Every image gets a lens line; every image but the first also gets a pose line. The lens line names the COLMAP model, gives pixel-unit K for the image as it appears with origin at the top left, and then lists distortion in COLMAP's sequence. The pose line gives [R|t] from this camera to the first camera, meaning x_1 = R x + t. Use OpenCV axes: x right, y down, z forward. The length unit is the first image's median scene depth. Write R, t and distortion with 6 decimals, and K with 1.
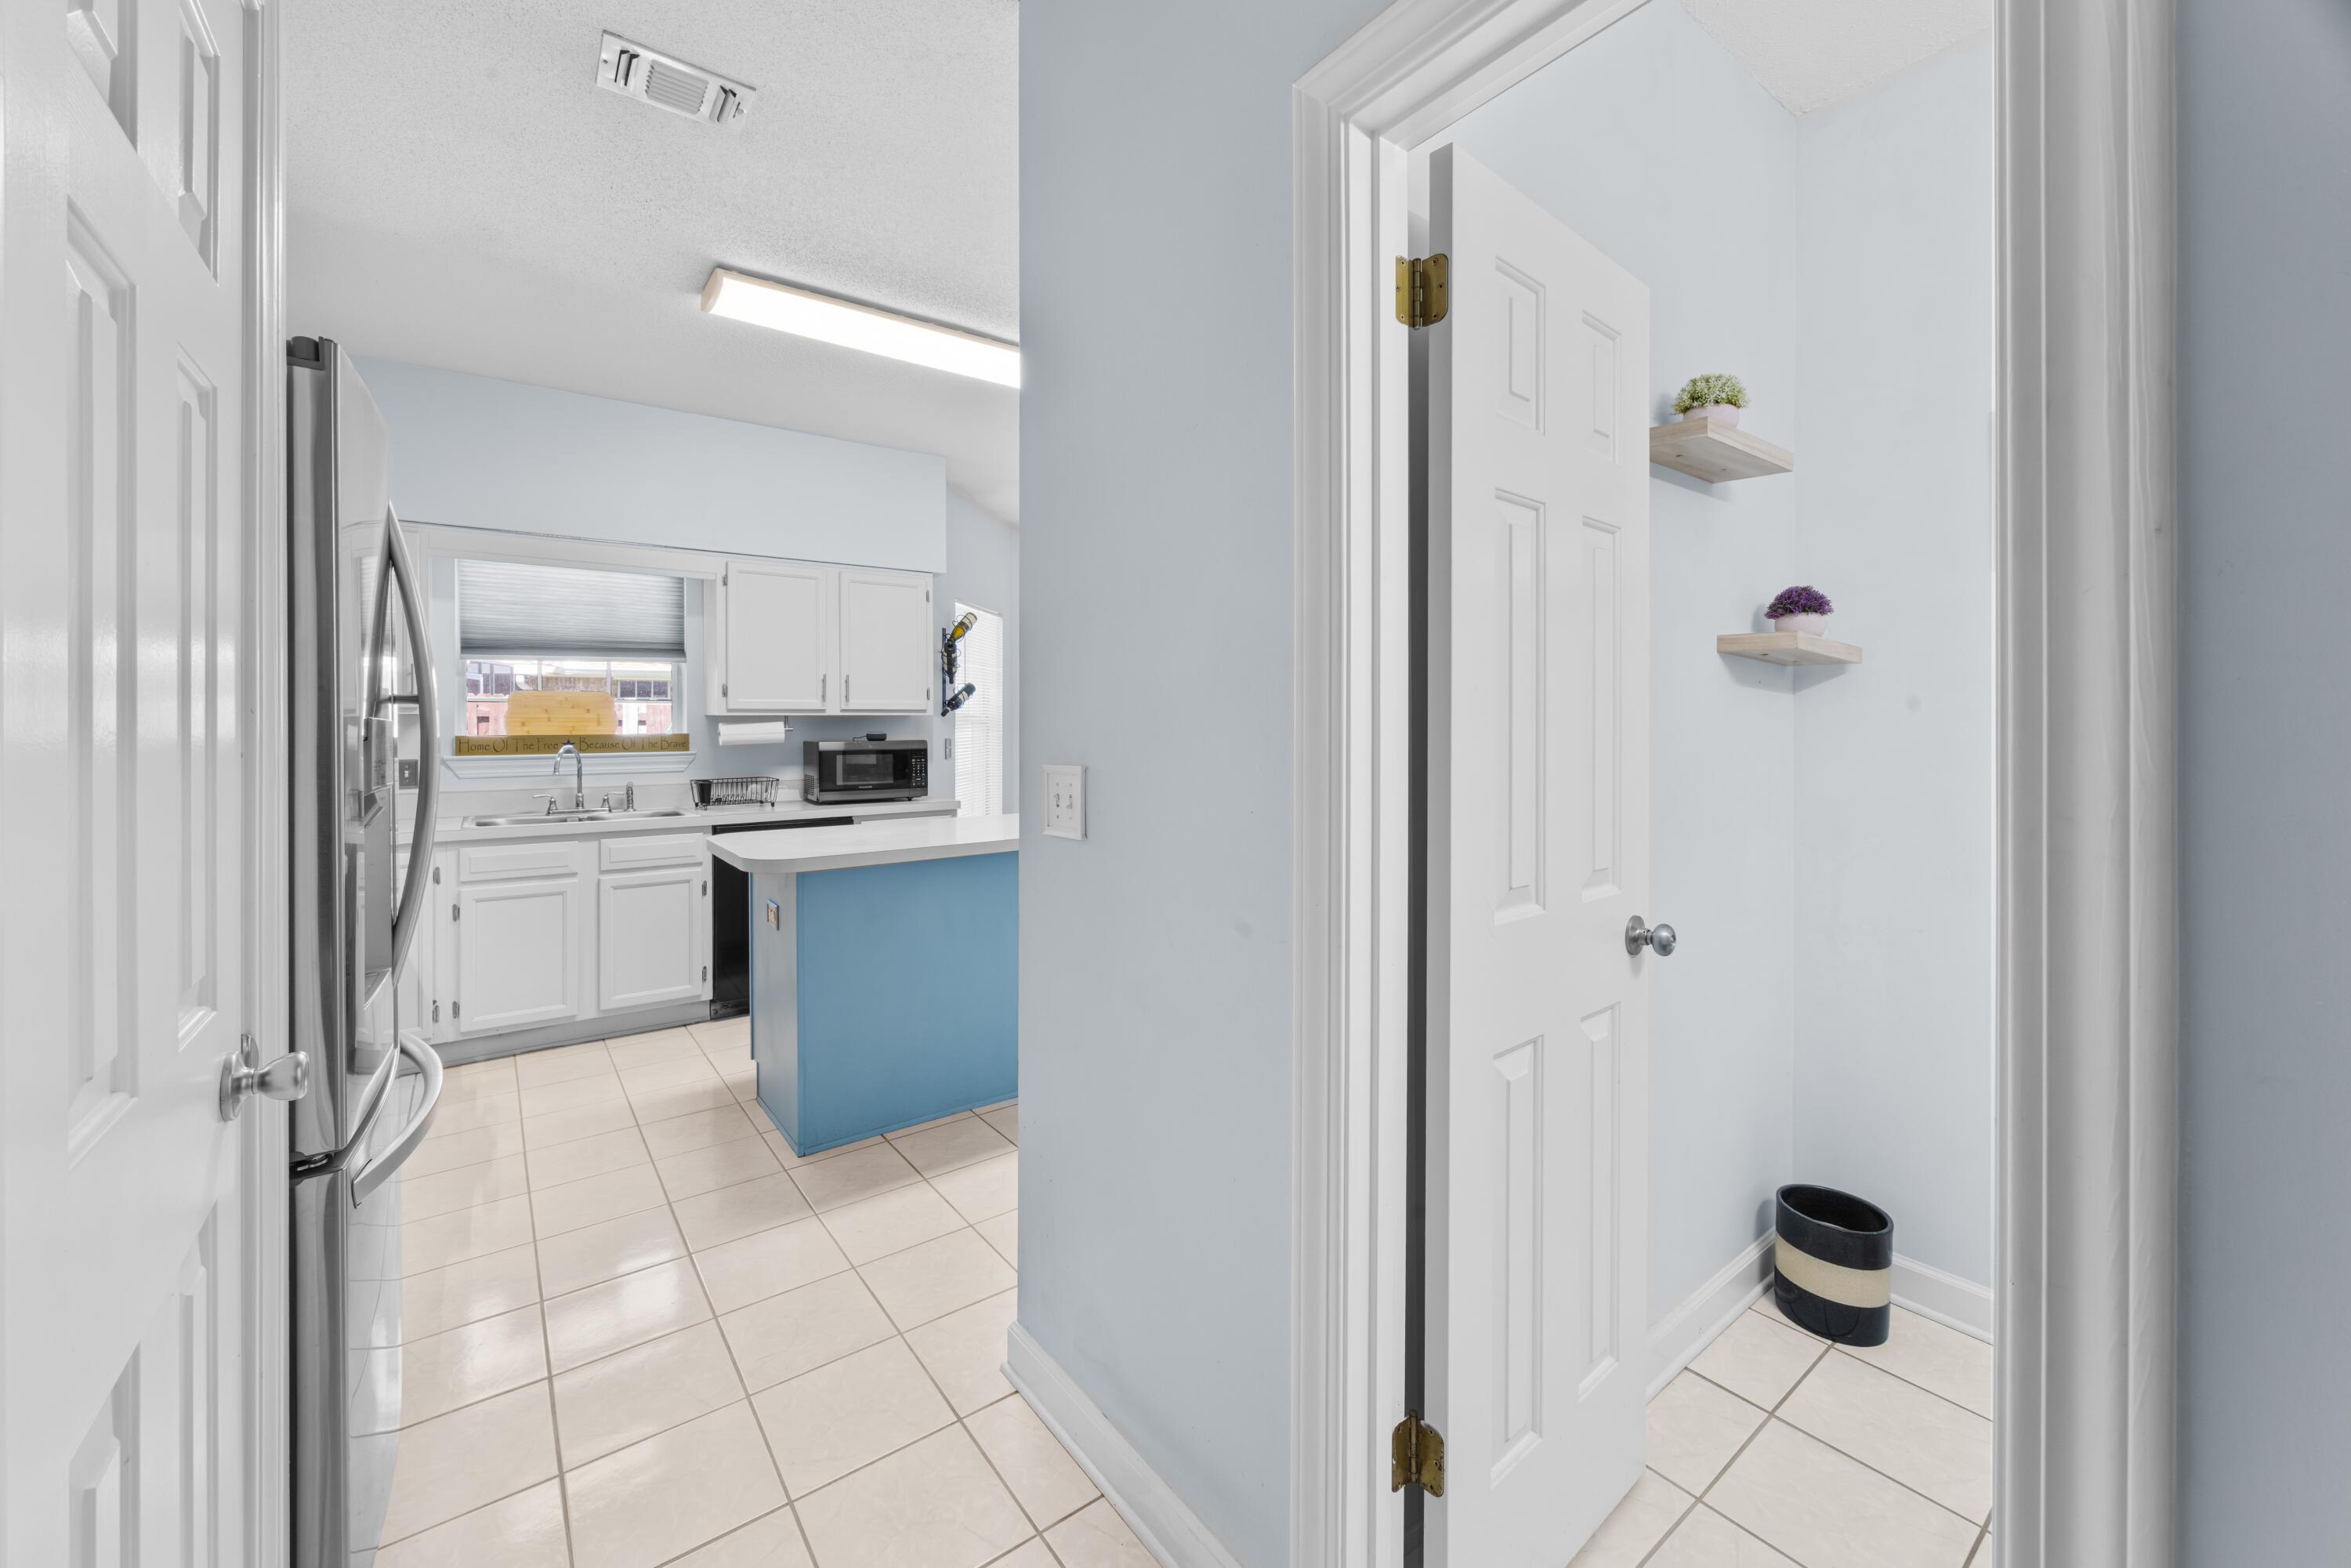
lens RADIAL K [[920.0, 0, 1171.0], [0, 920.0, 738.5], [0, 0, 1]] dist [-0.001084, -0.000112]
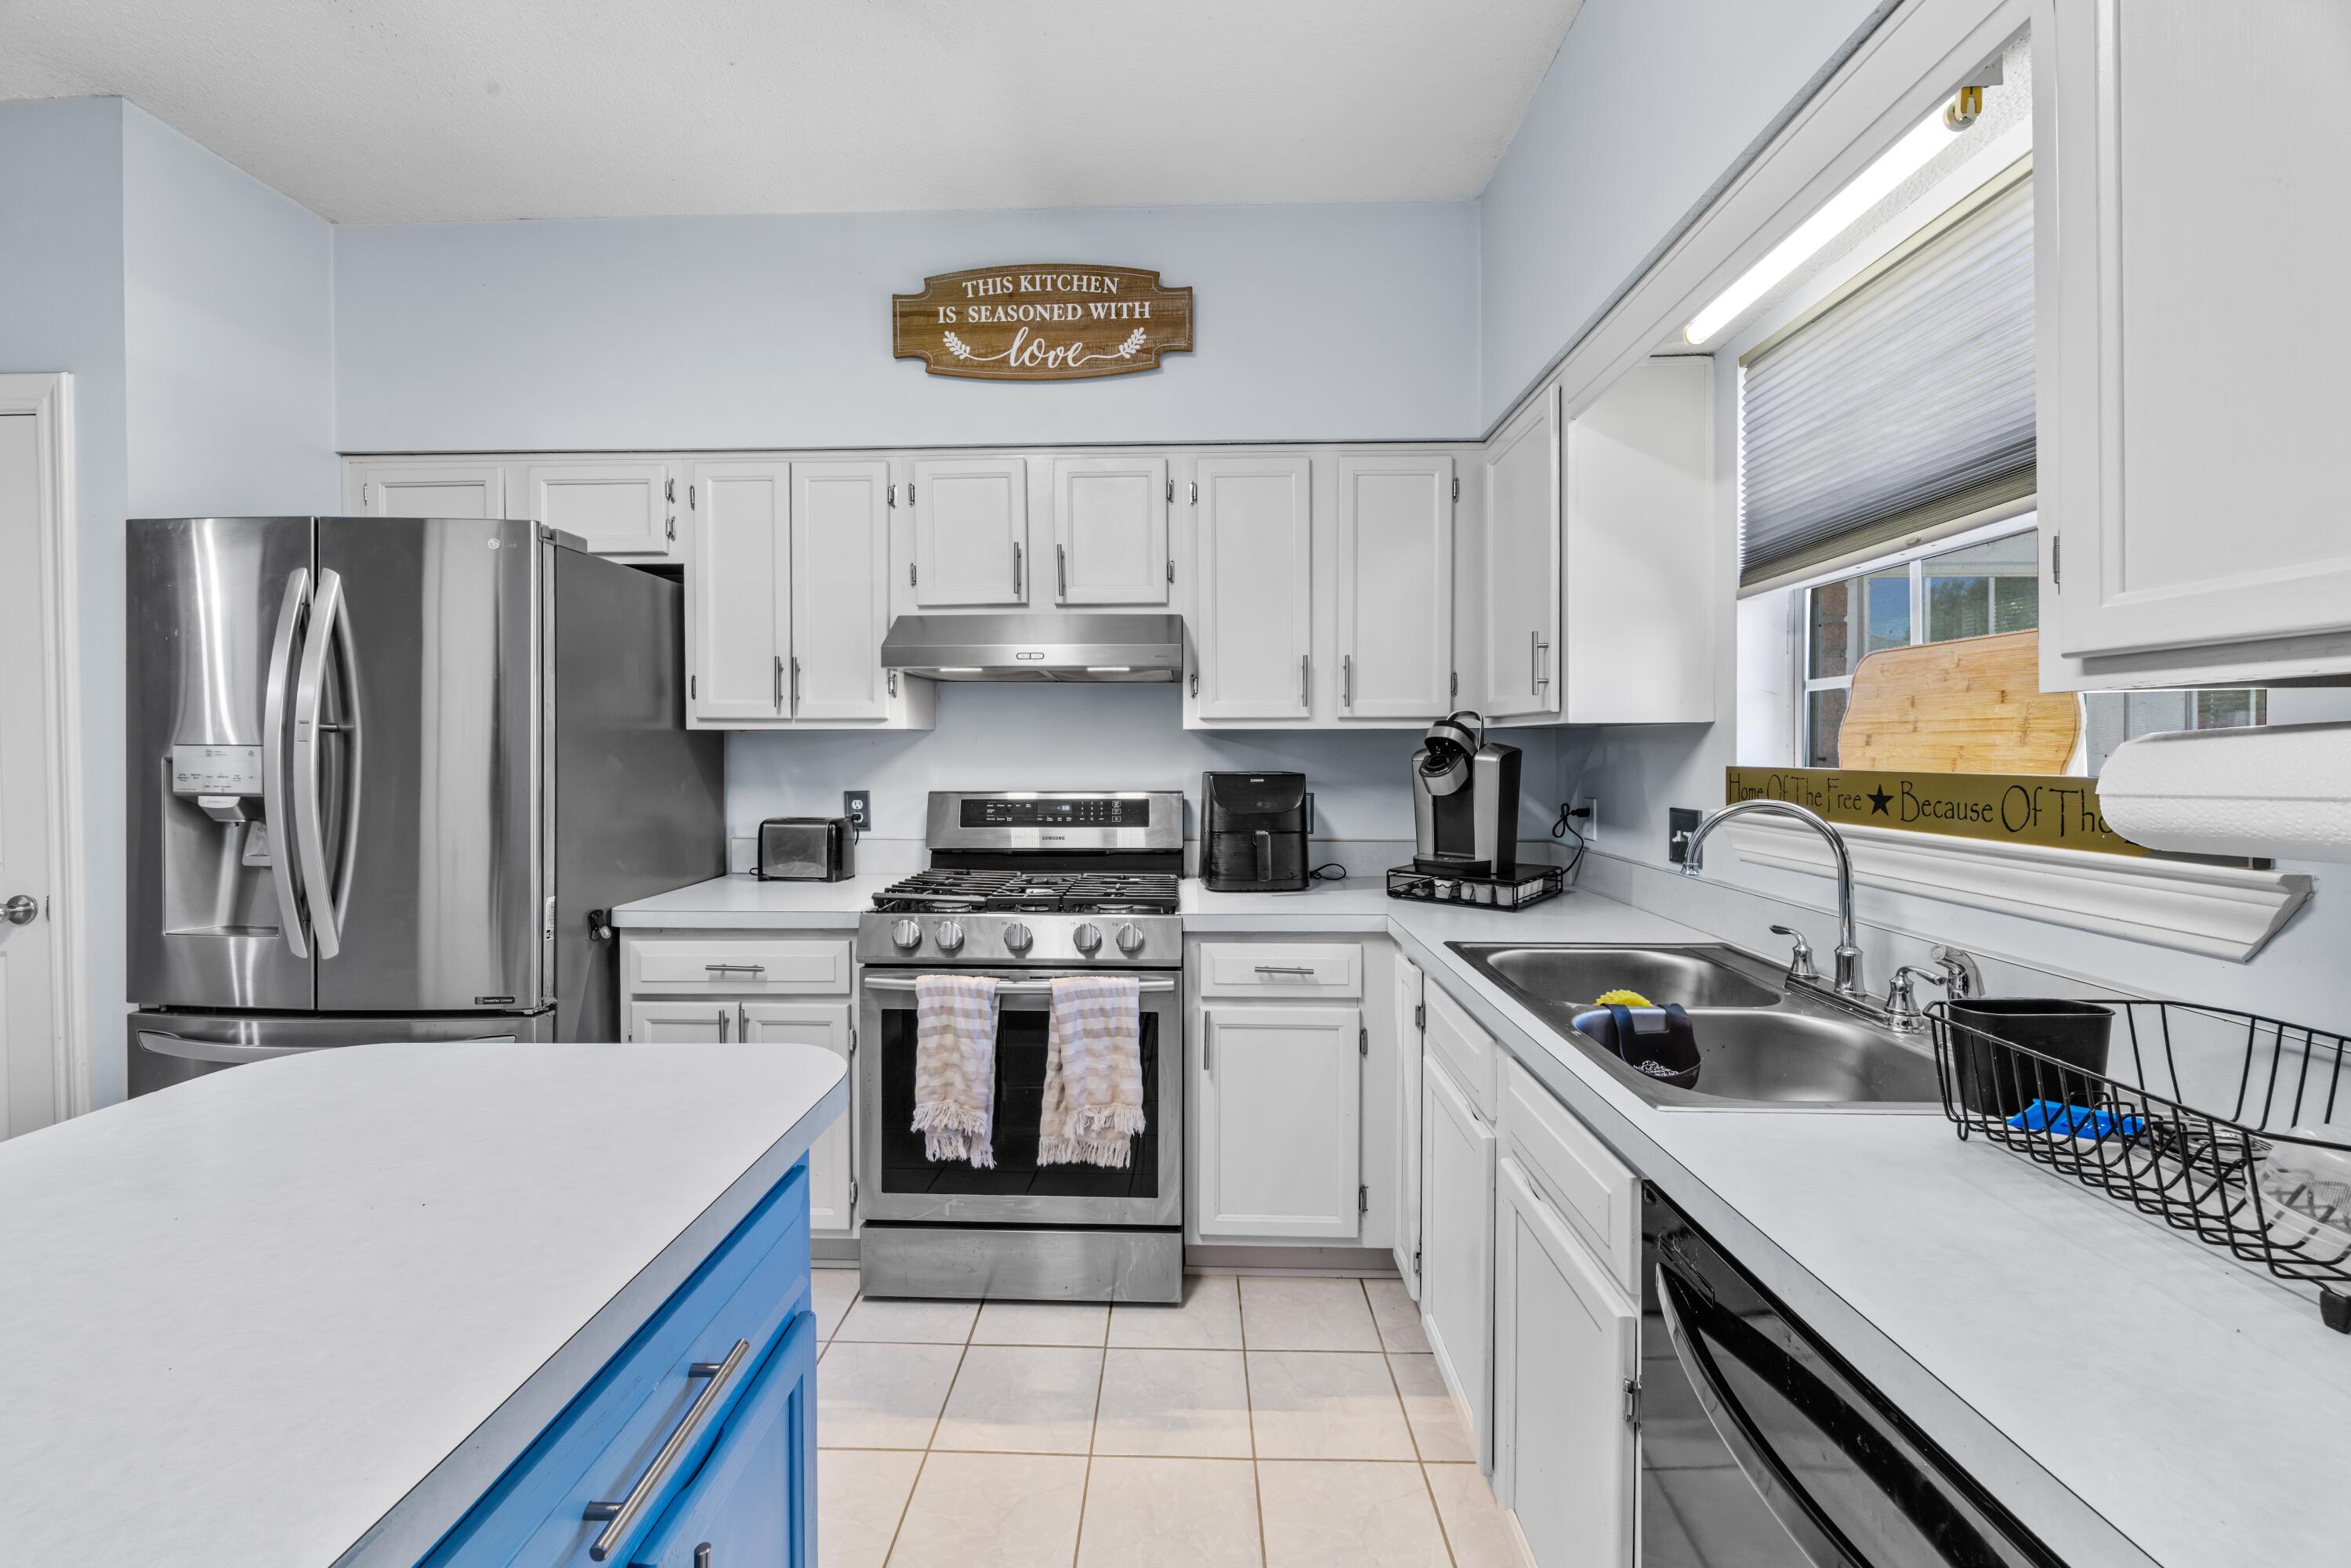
lens RADIAL K [[892.1, 0, 1169.9], [0, 892.1, 749.3], [0, 0, 1]] dist [0.000039, 0.000023]
pose [[-0.626778, 0.003603, -0.779189, -0.228585], [-0.009101, 0.999887, 0.011945, -0.013321], [0.779145, 0.014578, -0.626675, 0.980849]]
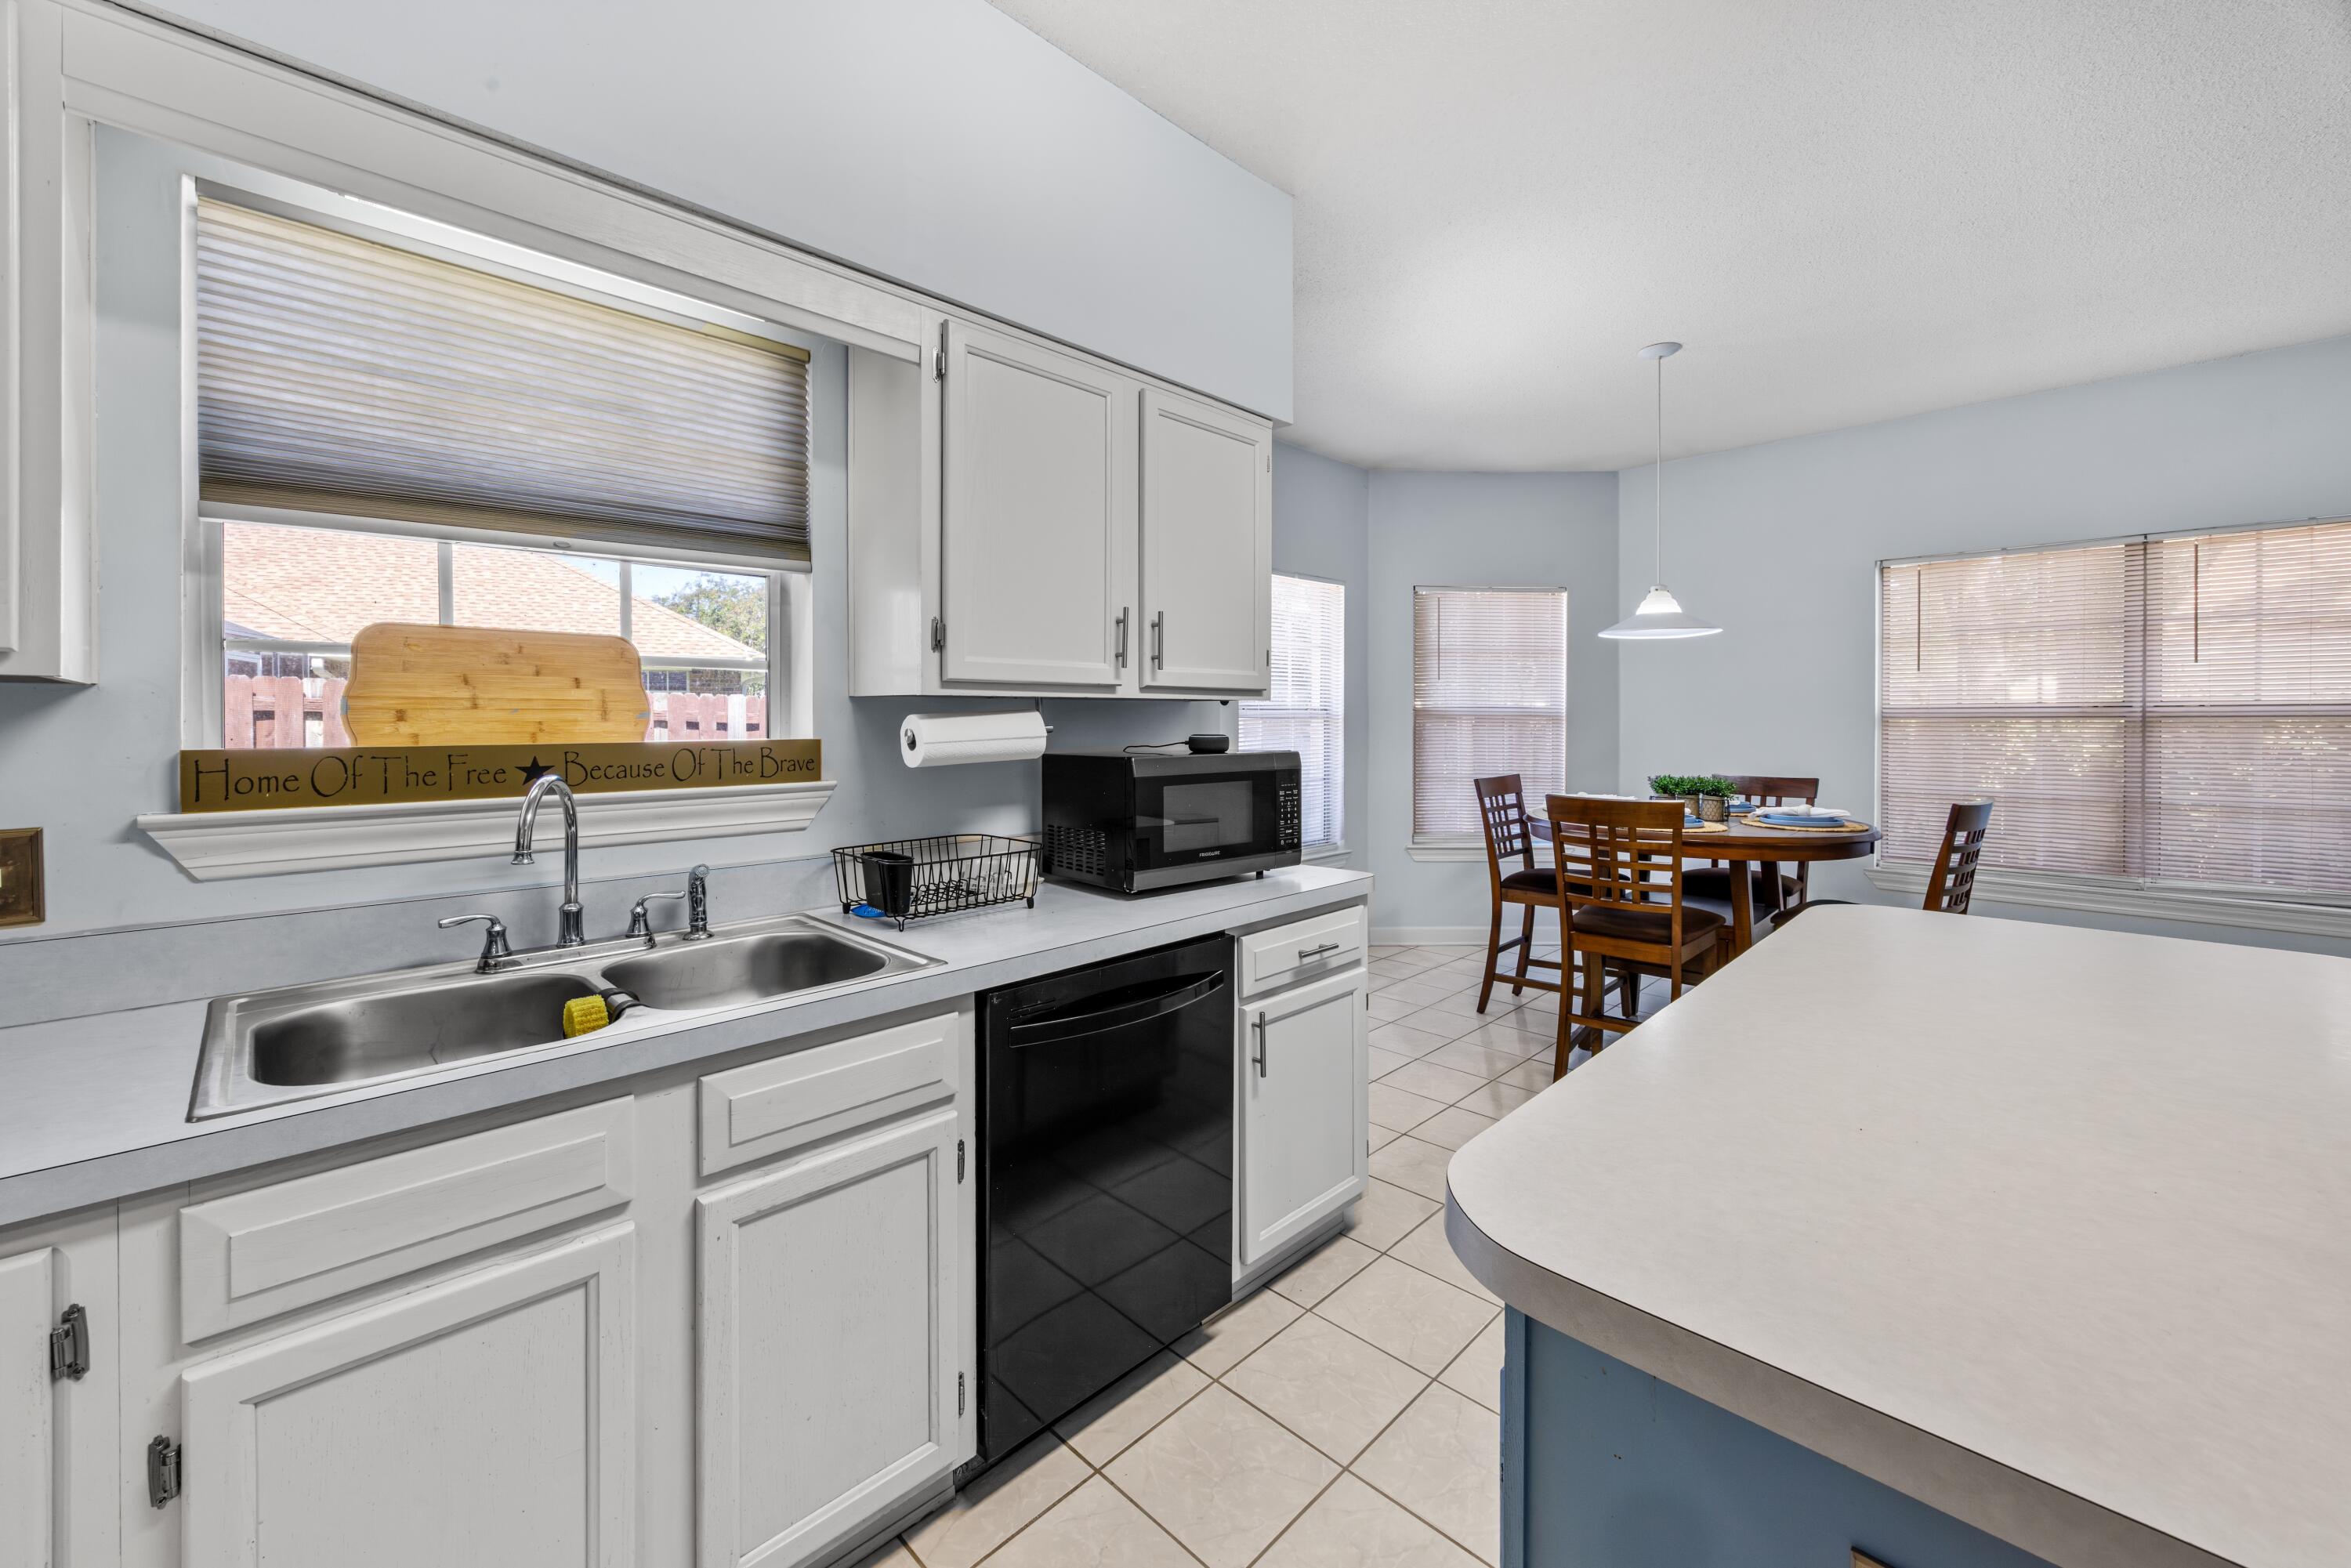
lens RADIAL K [[921.3, 0, 1178.7], [0, 921.3, 736.0], [0, 0, 1]] dist [-0.000294, -0.000268]
pose [[0.989837, -0.002715, 0.142177, -0.440836], [0.003186, 0.999990, -0.003090, -0.005245], [-0.142167, 0.003512, 0.989836, 0.581683]]
